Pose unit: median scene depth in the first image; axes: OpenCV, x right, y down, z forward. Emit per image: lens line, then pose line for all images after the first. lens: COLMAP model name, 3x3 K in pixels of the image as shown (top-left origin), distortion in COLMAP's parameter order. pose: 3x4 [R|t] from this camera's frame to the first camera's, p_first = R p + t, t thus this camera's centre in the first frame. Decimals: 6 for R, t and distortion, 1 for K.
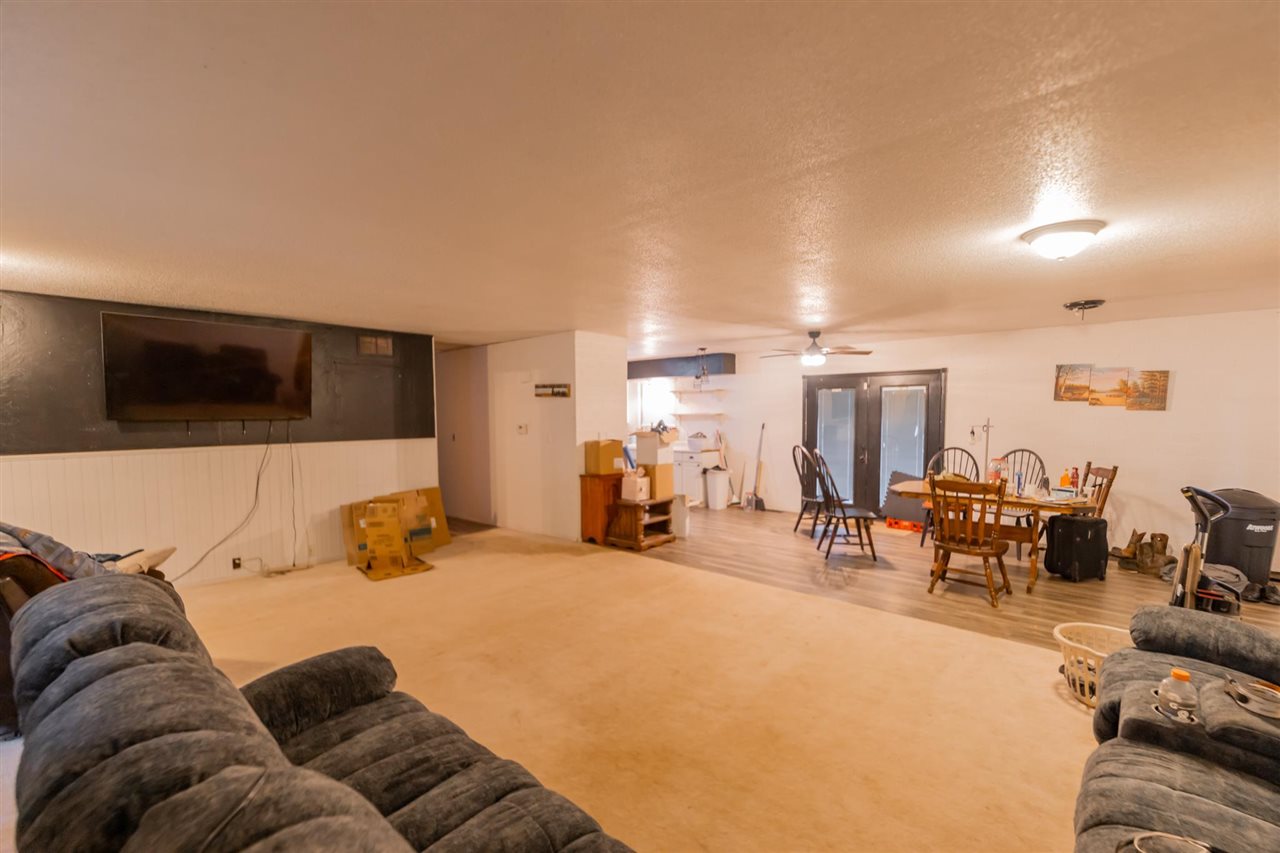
lens RADIAL K [[568.7, 0, 636.4], [0, 568.7, 427.7], [0, 0, 1]] dist [-0.000031, -0.000031]
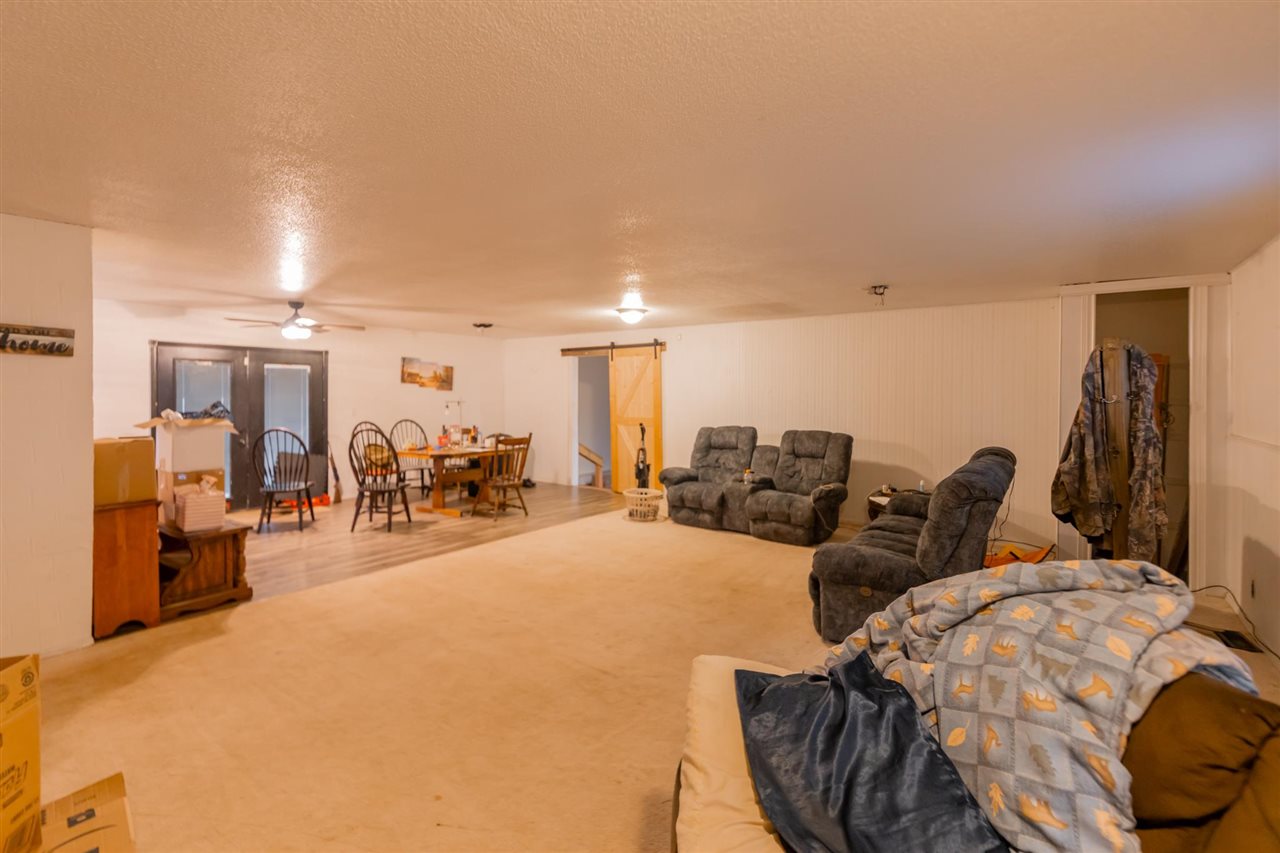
lens RADIAL K [[562.8, 0, 640.7], [0, 562.8, 392.5], [0, 0, 1]] dist [-0.000221, -0.000059]
pose [[-0.101255, 0.002423, 0.994858, -0.666095], [0.020276, 0.999794, -0.000371, -0.013210], [-0.994654, 0.020134, -0.101283, 0.576546]]
